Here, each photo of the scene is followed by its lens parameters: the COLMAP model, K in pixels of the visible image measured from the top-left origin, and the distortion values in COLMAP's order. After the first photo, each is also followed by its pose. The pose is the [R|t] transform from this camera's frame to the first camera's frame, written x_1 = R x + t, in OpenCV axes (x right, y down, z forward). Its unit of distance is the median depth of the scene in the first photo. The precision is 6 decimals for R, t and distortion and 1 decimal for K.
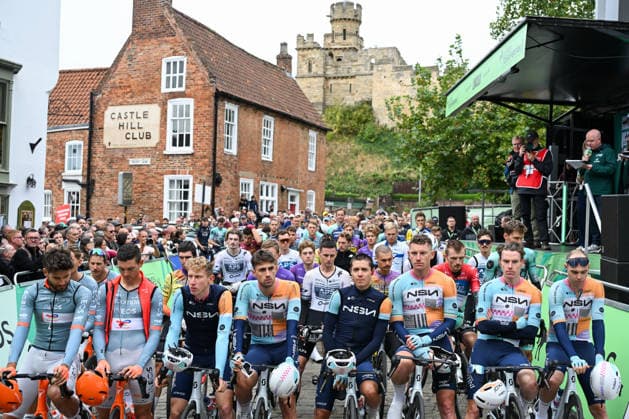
lens RADIAL K [[587.6, 0, 309.9], [0, 587.6, 194.1], [0, 0, 1]] dist [0.003750, 0.014021]
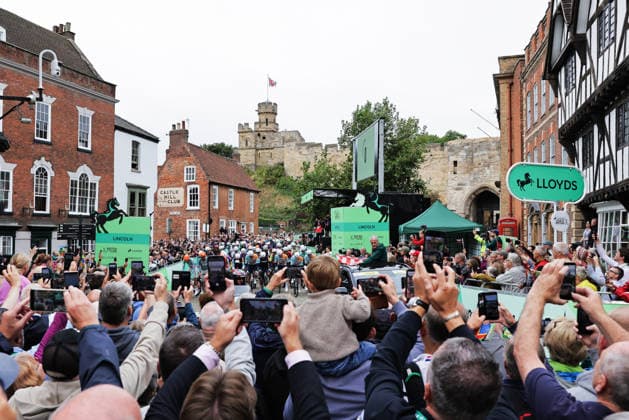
lens RADIAL K [[558.0, 0, 275.9], [0, 558.0, 232.2], [0, 0, 1]] dist [0.007549, -0.007368]
pose [[0.997568, -0.024530, 0.065238, -0.041372], [0.020933, 0.998252, 0.055262, -0.076975], [-0.066479, -0.053762, 0.996338, -0.931648]]
